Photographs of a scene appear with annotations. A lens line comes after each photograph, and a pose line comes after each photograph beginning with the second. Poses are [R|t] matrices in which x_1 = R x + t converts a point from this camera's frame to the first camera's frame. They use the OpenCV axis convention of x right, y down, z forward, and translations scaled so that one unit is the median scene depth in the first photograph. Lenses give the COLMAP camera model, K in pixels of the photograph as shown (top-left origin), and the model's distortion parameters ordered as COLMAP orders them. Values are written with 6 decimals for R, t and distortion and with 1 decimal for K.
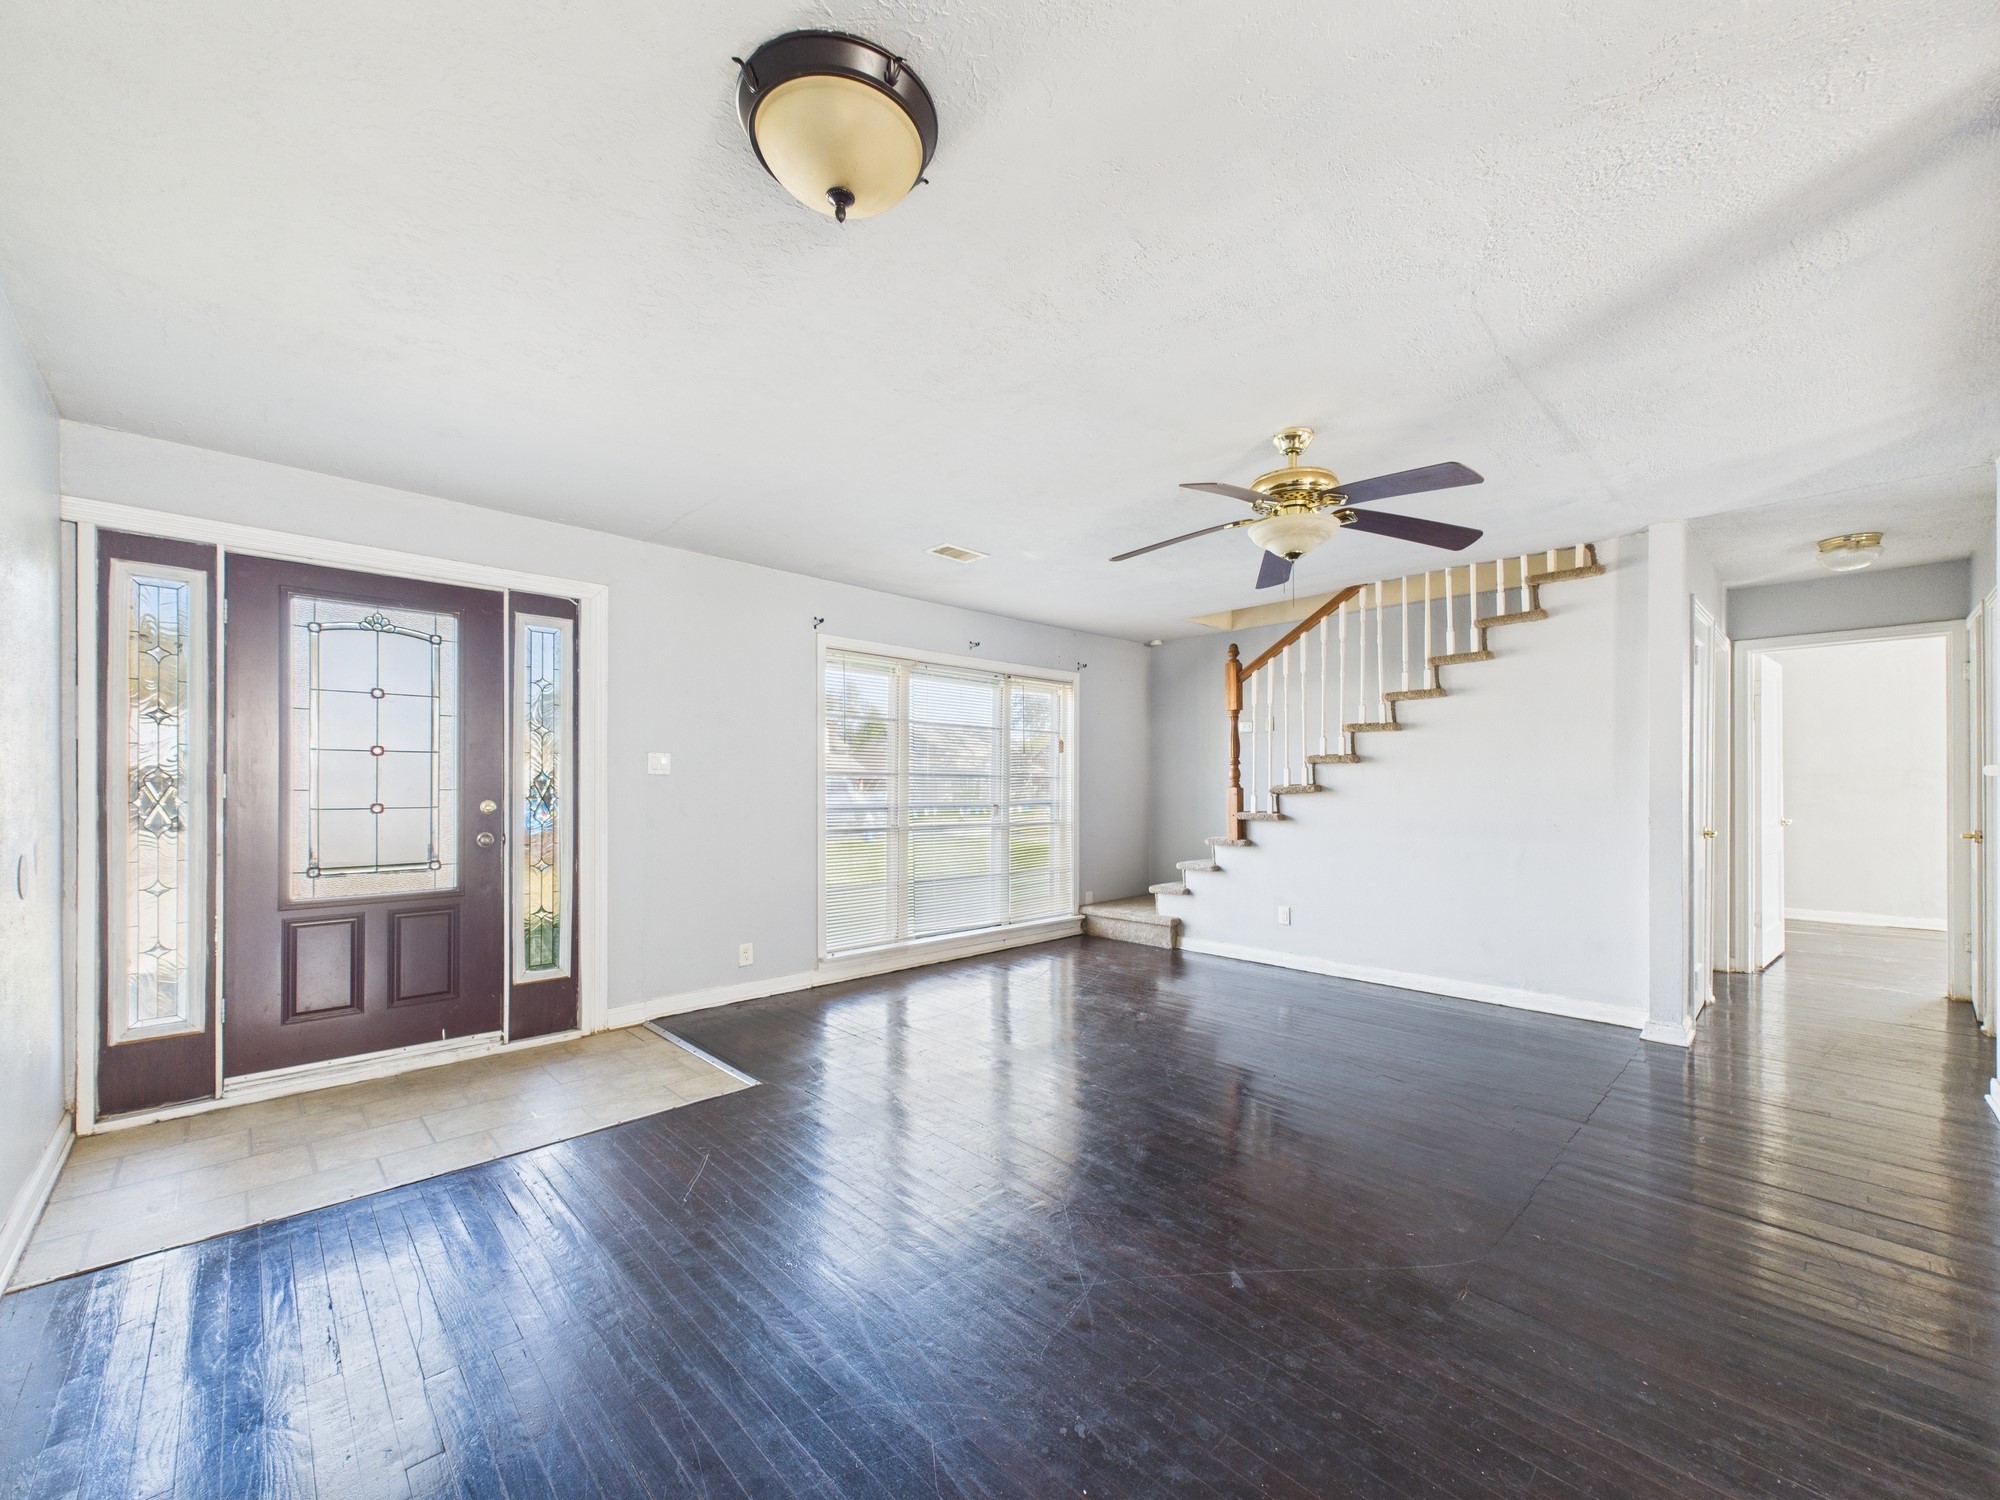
lens RADIAL K [[799.0, 0, 990.3], [0, 799.0, 777.2], [0, 0, 1]] dist [0.002533, -0.000674]
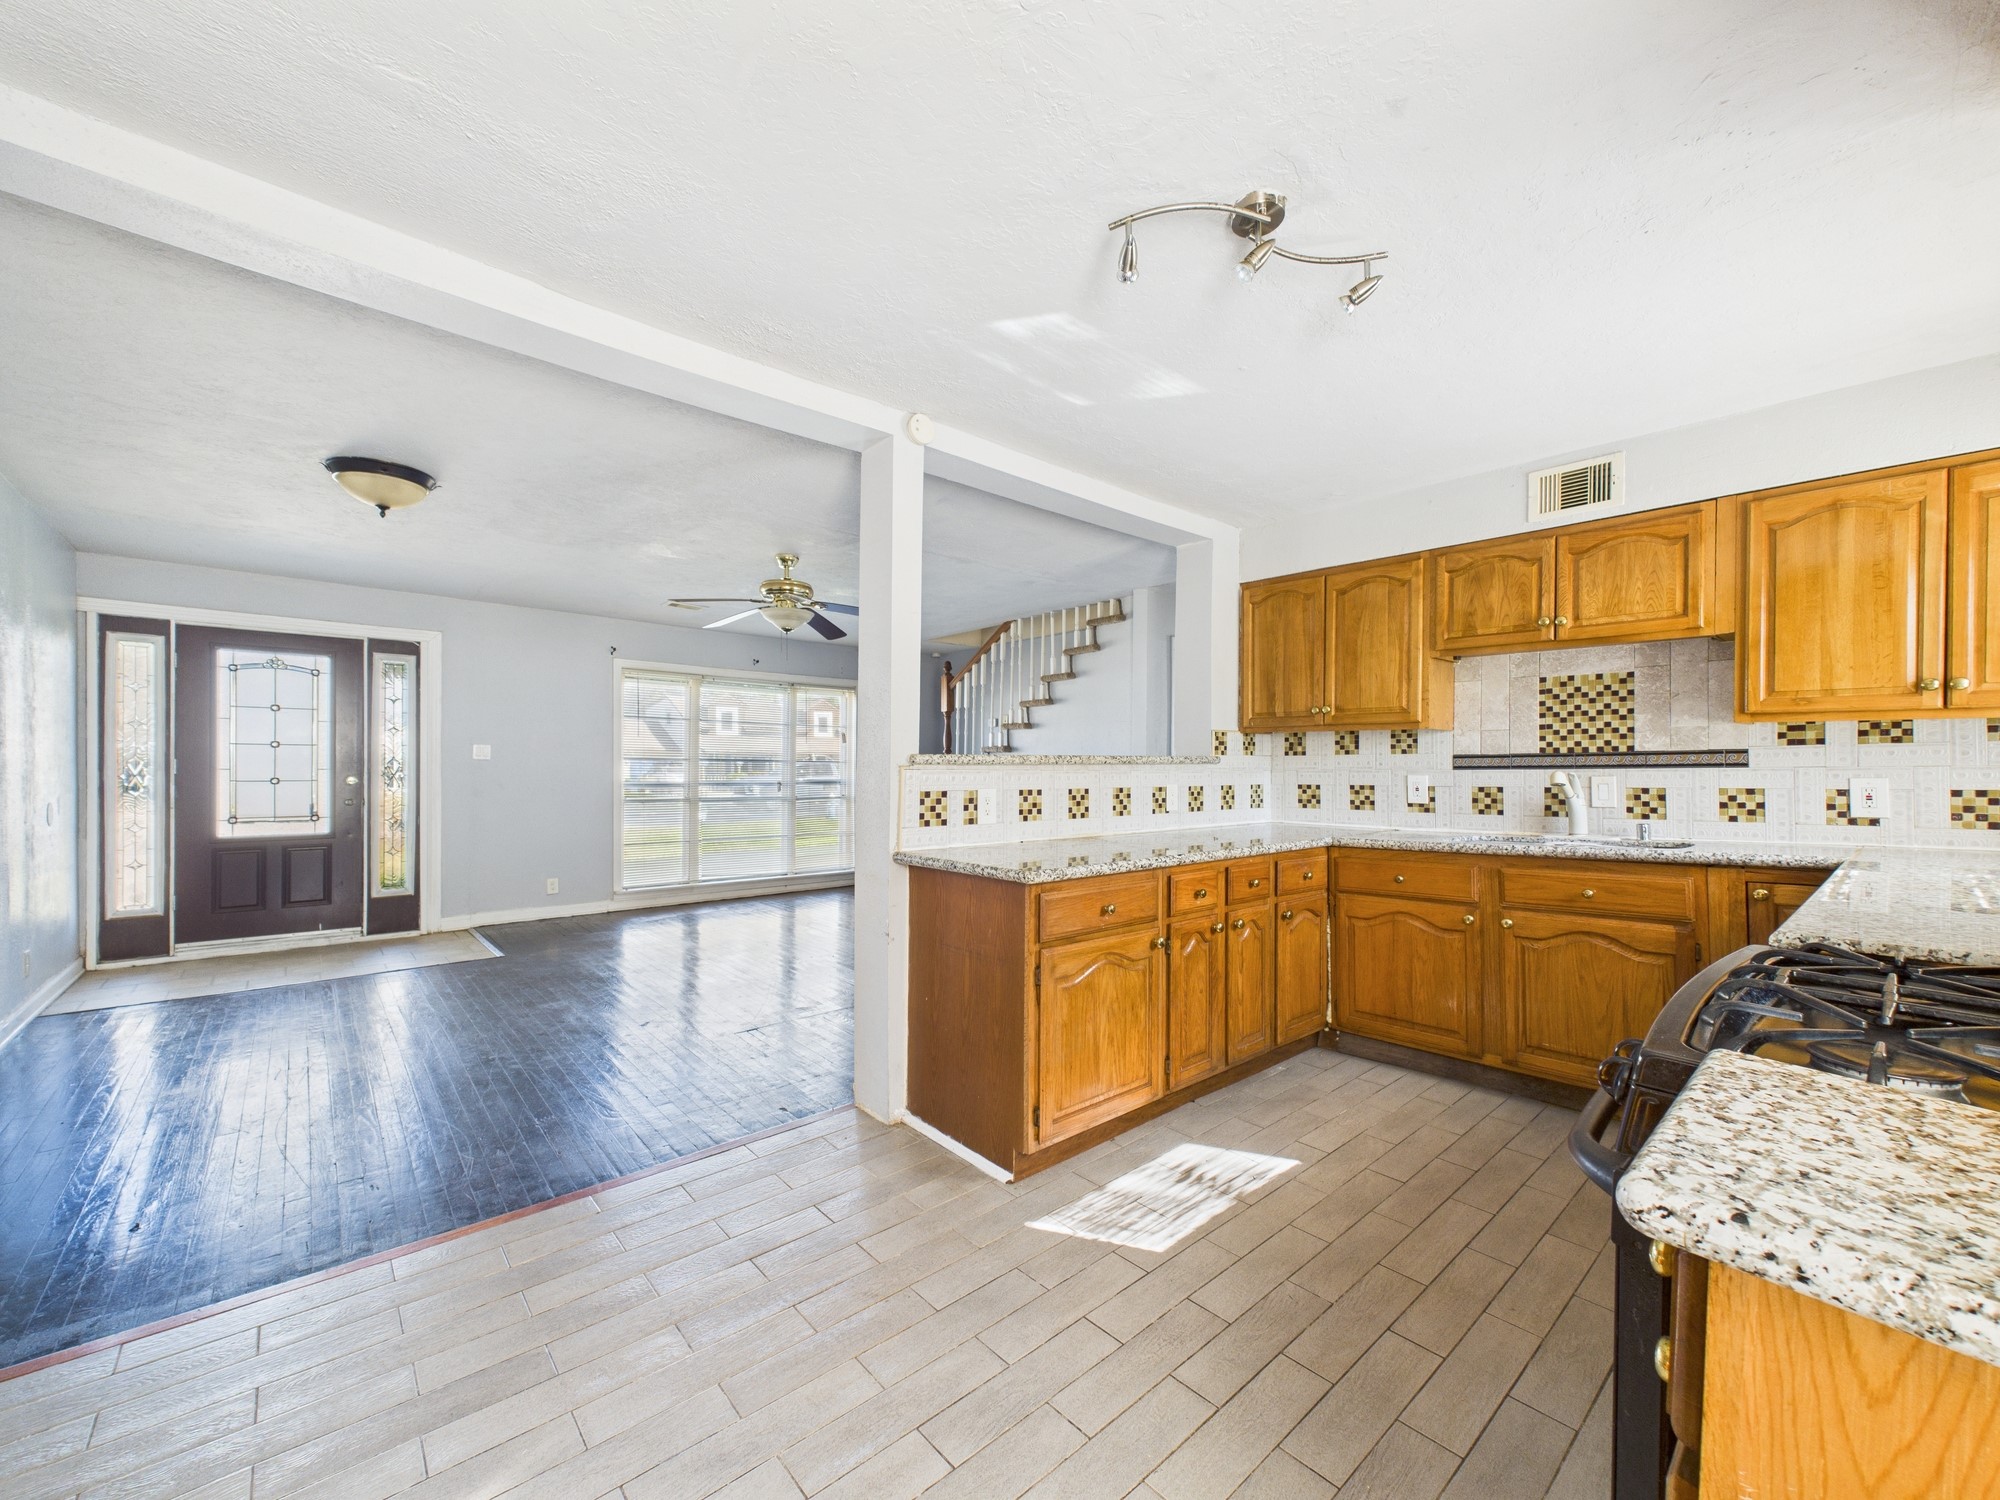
lens RADIAL K [[799.0, 0, 991.4], [0, 799.0, 762.1], [0, 0, 1]] dist [0.002533, -0.000674]
pose [[0.999153, 0.003428, -0.040995, 0.670643], [-0.003249, 0.999985, 0.004431, -0.009494], [0.041010, -0.004294, 0.999150, -0.490054]]
